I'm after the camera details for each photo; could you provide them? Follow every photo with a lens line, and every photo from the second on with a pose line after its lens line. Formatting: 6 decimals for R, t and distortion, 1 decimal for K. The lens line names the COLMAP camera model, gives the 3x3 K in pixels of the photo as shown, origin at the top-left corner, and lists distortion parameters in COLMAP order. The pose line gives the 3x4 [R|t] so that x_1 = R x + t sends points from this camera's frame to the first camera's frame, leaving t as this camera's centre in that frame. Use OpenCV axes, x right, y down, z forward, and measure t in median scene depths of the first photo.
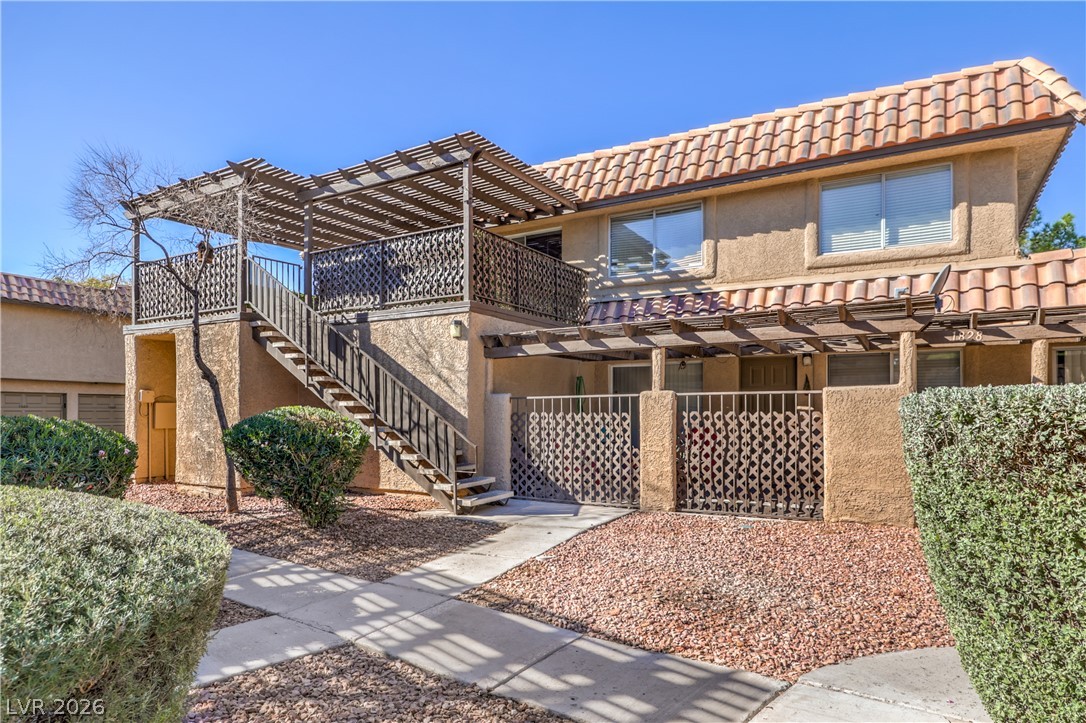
lens RADIAL K [[655.5, 0, 542.3], [0, 655.5, 412.5], [0, 0, 1]] dist [-0.006171, -0.000783]
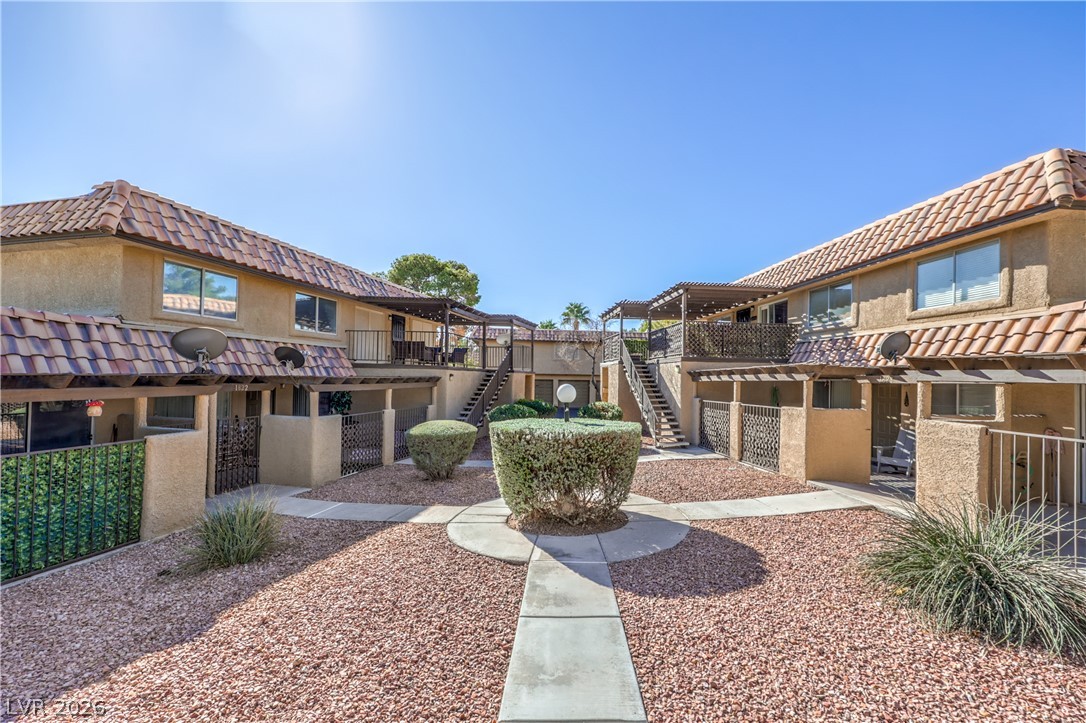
lens RADIAL K [[441.1, 0, 545.9], [0, 441.1, 374.4], [0, 0, 1]] dist [0.000130, 0.000120]
pose [[0.592988, 0.001674, -0.805209, 0.727692], [-0.018635, 0.999759, -0.011645, -0.071732], [0.804995, 0.021910, 0.592876, -0.238439]]
